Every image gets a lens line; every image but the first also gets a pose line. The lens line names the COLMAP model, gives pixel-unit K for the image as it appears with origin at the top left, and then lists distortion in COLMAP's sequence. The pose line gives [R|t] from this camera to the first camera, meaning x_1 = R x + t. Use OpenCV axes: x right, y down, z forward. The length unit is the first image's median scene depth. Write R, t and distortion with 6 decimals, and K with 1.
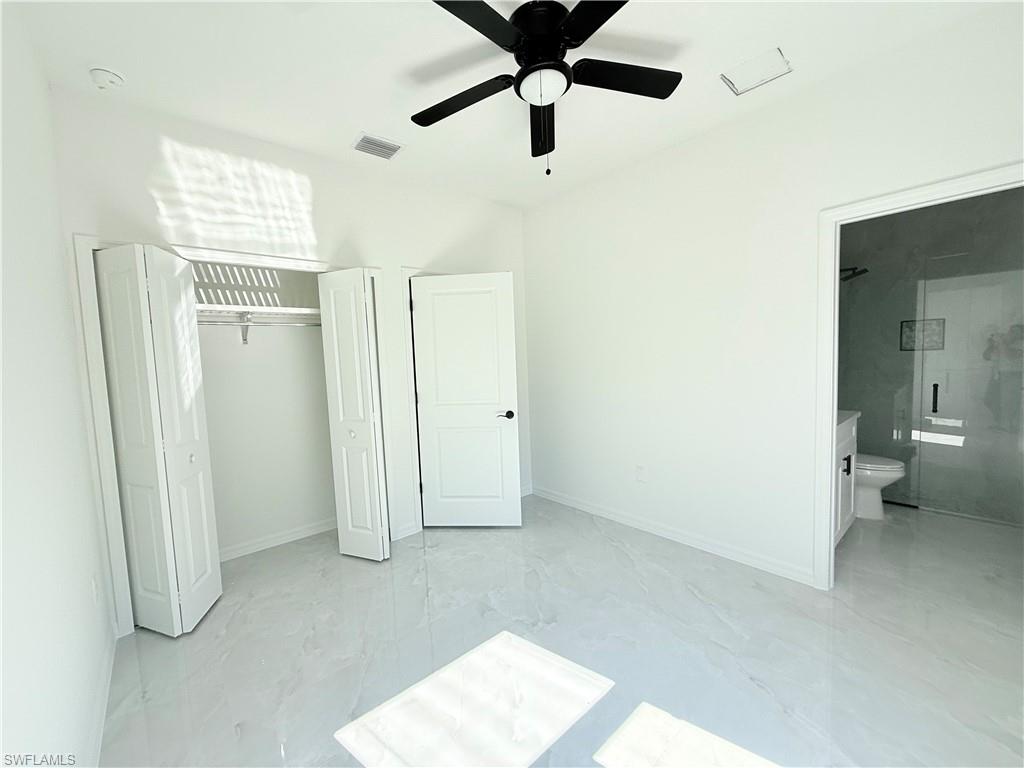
lens RADIAL K [[406.6, 0, 509.4], [0, 406.6, 384.7], [0, 0, 1]] dist [-0.000798, -0.000145]
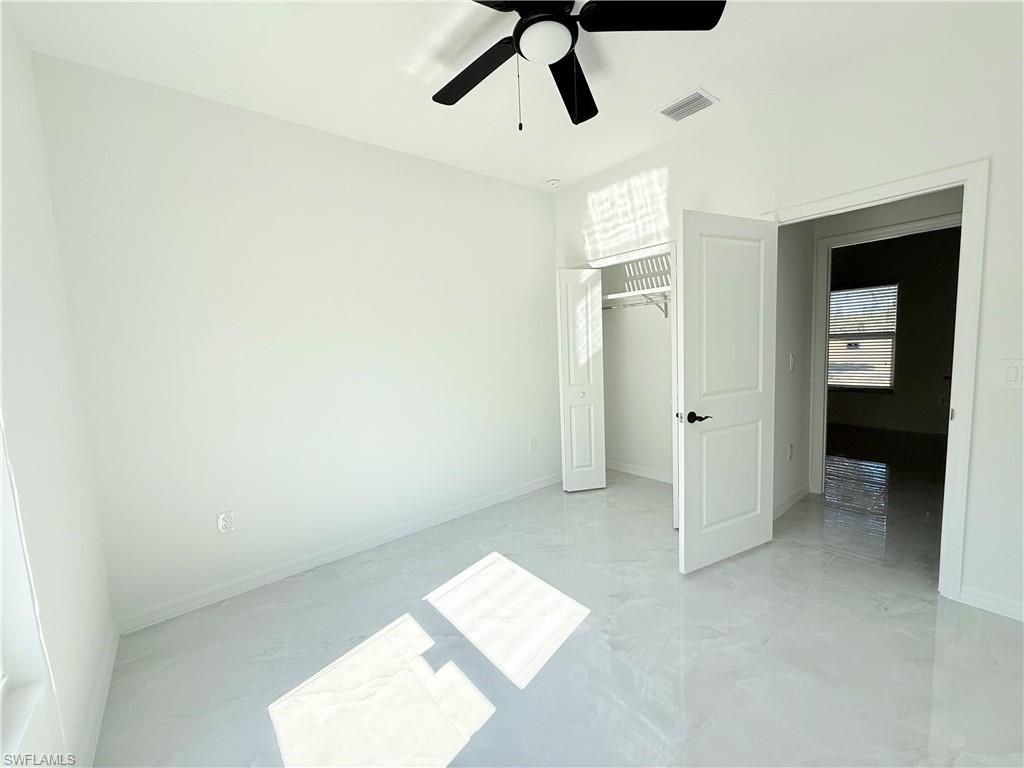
lens RADIAL K [[406.6, 0, 509.4], [0, 406.6, 384.7], [0, 0, 1]] dist [-0.000798, -0.000145]
pose [[-0.028575, 0.138754, -0.989915, 0.767488], [-0.025669, 0.989890, 0.139492, -0.071292], [0.999262, 0.029396, -0.024725, 0.676486]]
